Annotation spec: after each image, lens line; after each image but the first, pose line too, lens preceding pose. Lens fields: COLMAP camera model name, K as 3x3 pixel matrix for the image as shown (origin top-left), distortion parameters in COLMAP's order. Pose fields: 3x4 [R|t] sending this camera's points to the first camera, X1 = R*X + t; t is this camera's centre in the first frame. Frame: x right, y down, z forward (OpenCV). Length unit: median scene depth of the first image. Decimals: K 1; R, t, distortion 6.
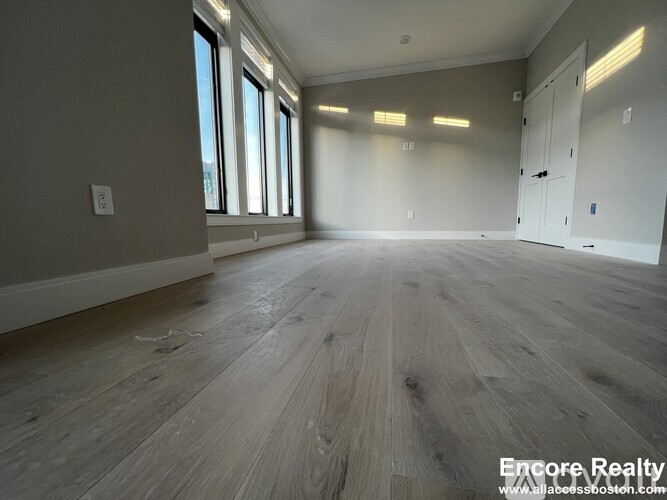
lens RADIAL K [[266.3, 0, 332.7], [0, 266.3, 249.7], [0, 0, 1]] dist [0.000000, 0.000020]
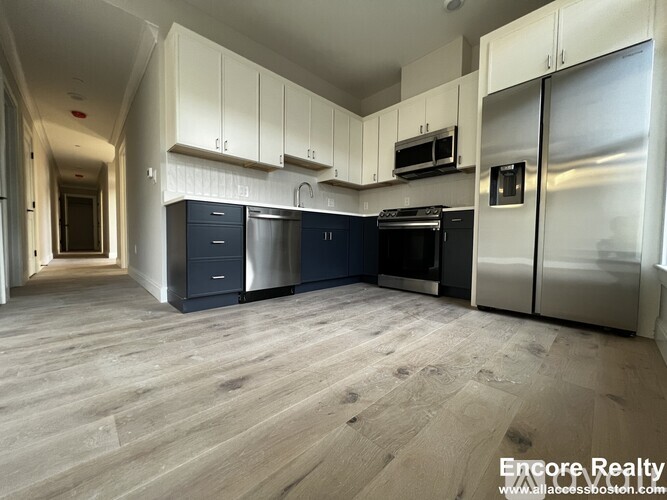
lens RADIAL K [[266.3, 0, 332.4], [0, 266.3, 247.9], [0, 0, 1]] dist [0.000000, 0.000020]
pose [[-0.839744, -0.013029, 0.542826, -0.705642], [0.062814, 0.990669, 0.120950, -0.665925], [-0.539337, 0.135664, -0.831090, 2.794730]]
